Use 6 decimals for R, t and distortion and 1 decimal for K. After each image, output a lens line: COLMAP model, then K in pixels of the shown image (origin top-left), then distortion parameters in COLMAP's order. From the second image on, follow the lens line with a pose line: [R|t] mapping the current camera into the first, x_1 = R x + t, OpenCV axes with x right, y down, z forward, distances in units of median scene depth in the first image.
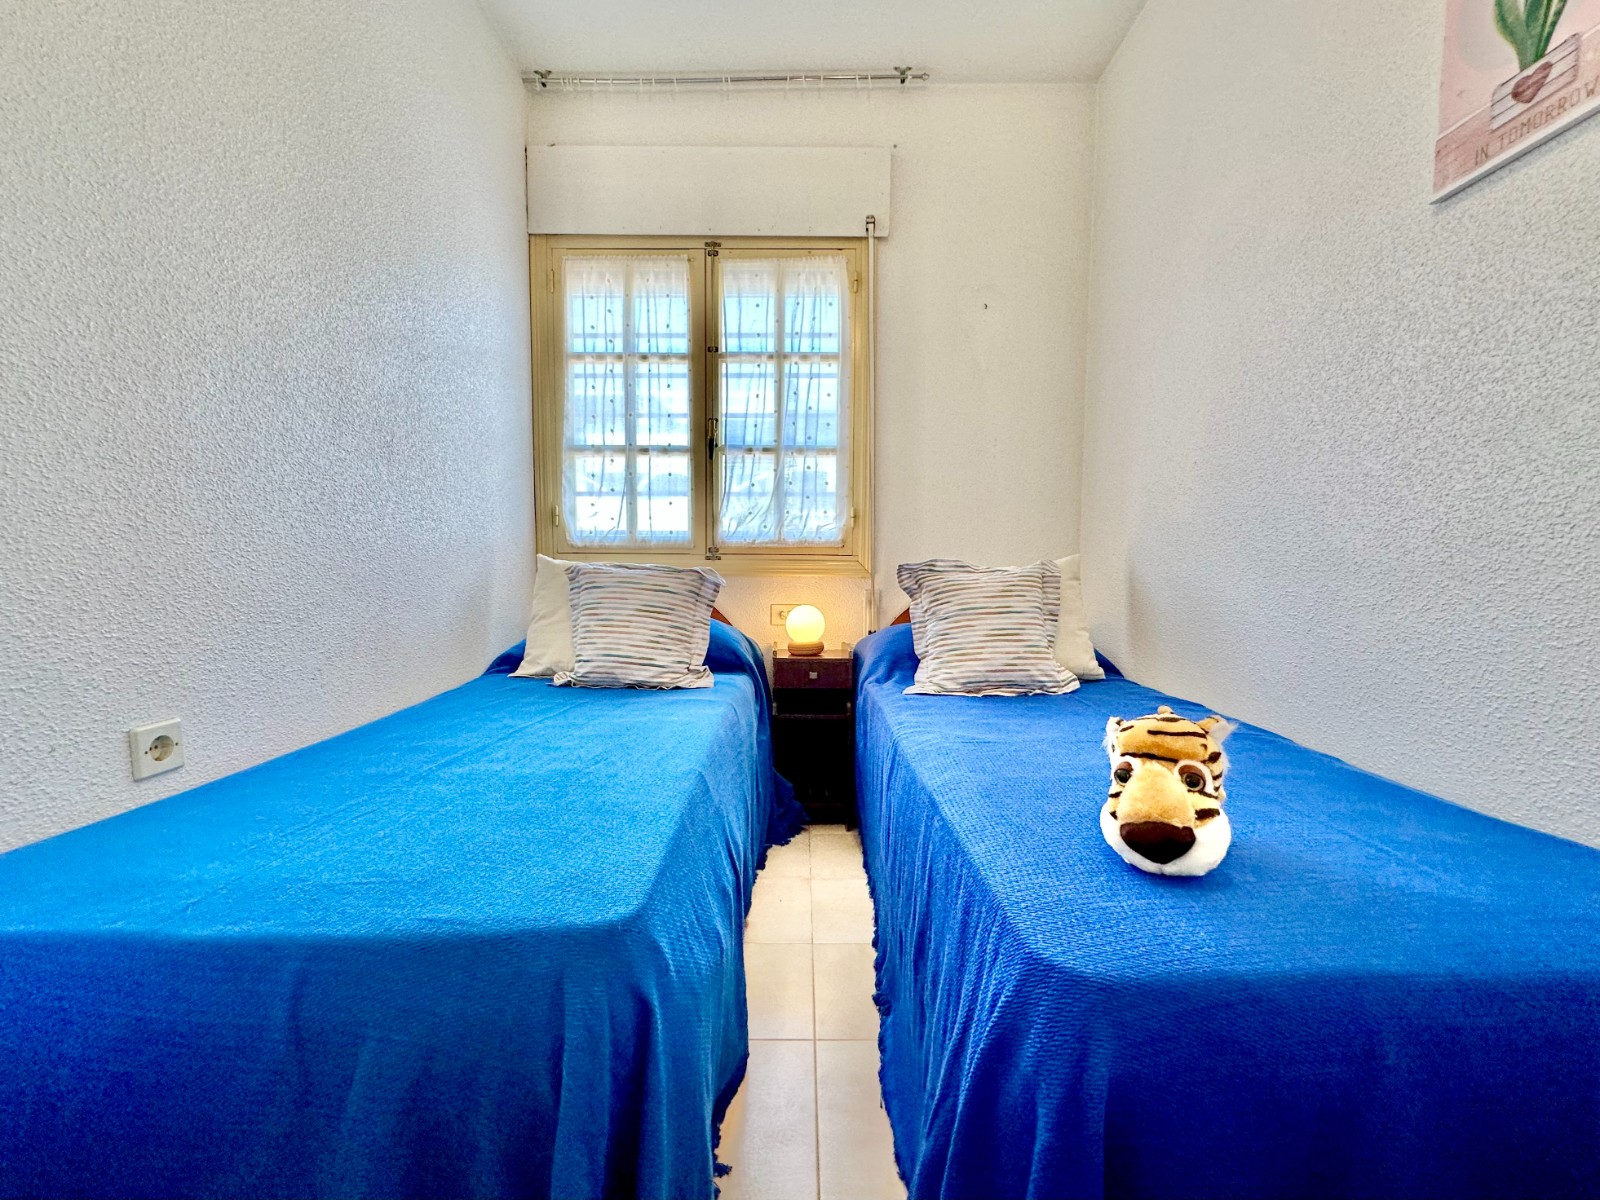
lens RADIAL K [[661.2, 0, 804.4], [0, 661.2, 619.1], [0, 0, 1]] dist [-0.003578, 0.000541]
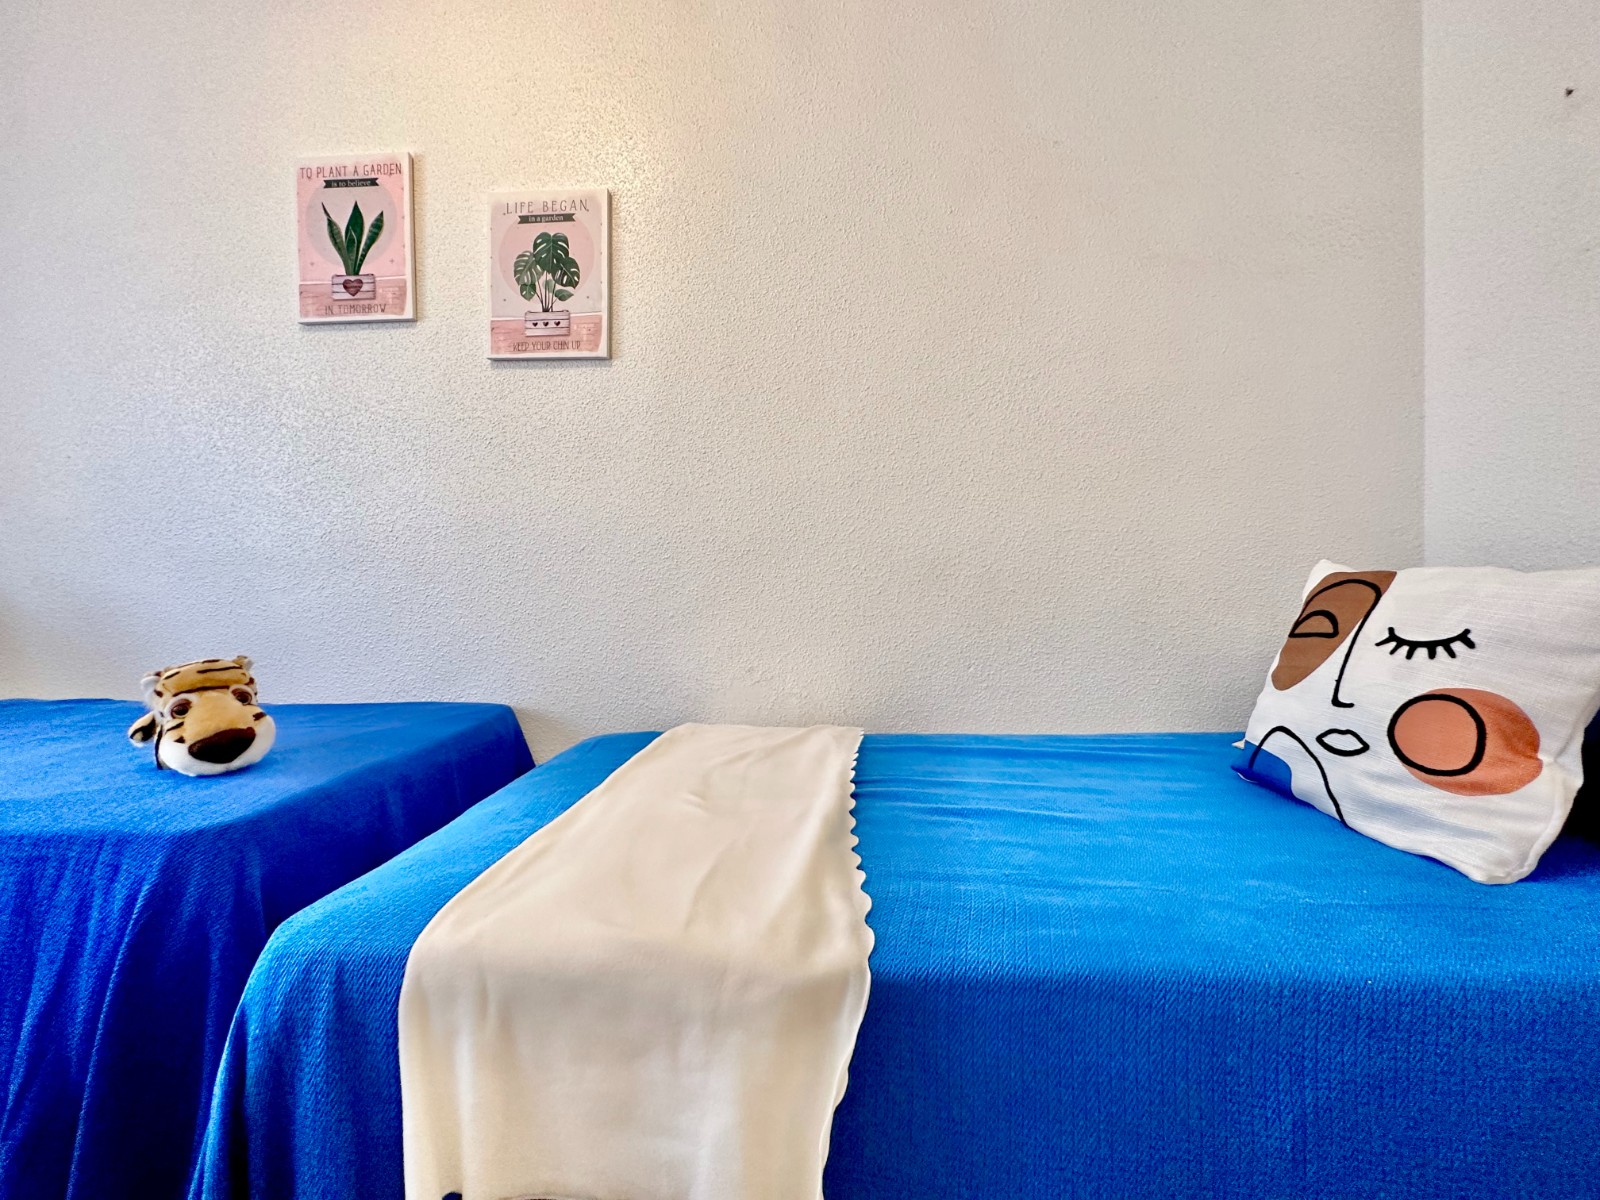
lens RADIAL K [[661.2, 0, 816.5], [0, 661.2, 597.0], [0, 0, 1]] dist [-0.003578, 0.000541]
pose [[0.052935, -0.025110, 0.998282, -0.301017], [0.091643, 0.995587, 0.020183, 0.046334], [-0.994384, 0.090417, 0.055003, -0.125825]]
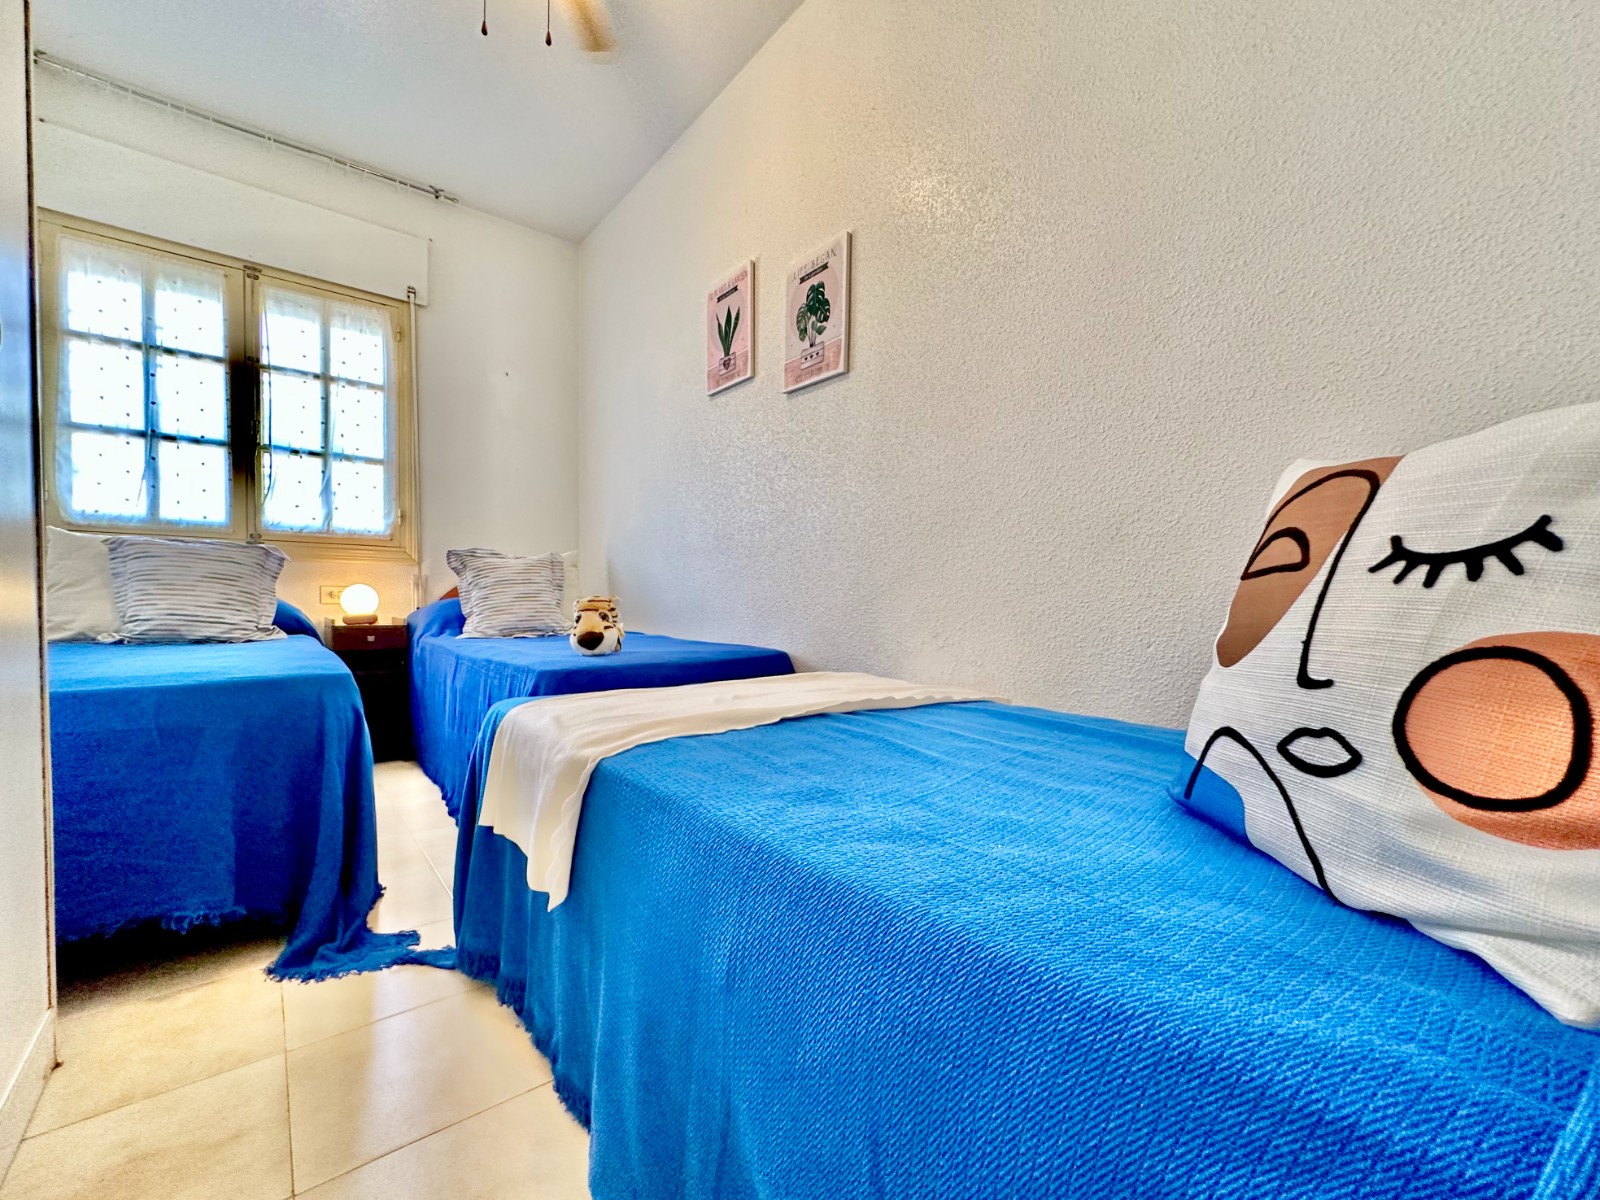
lens RADIAL K [[661.2, 0, 802.1], [0, 661.2, 616.9], [0, 0, 1]] dist [-0.003578, 0.000541]
pose [[0.775891, -0.015289, 0.630682, -0.168053], [0.046166, 0.998402, -0.032592, 0.145991], [-0.629176, 0.054404, 0.775357, -0.578658]]
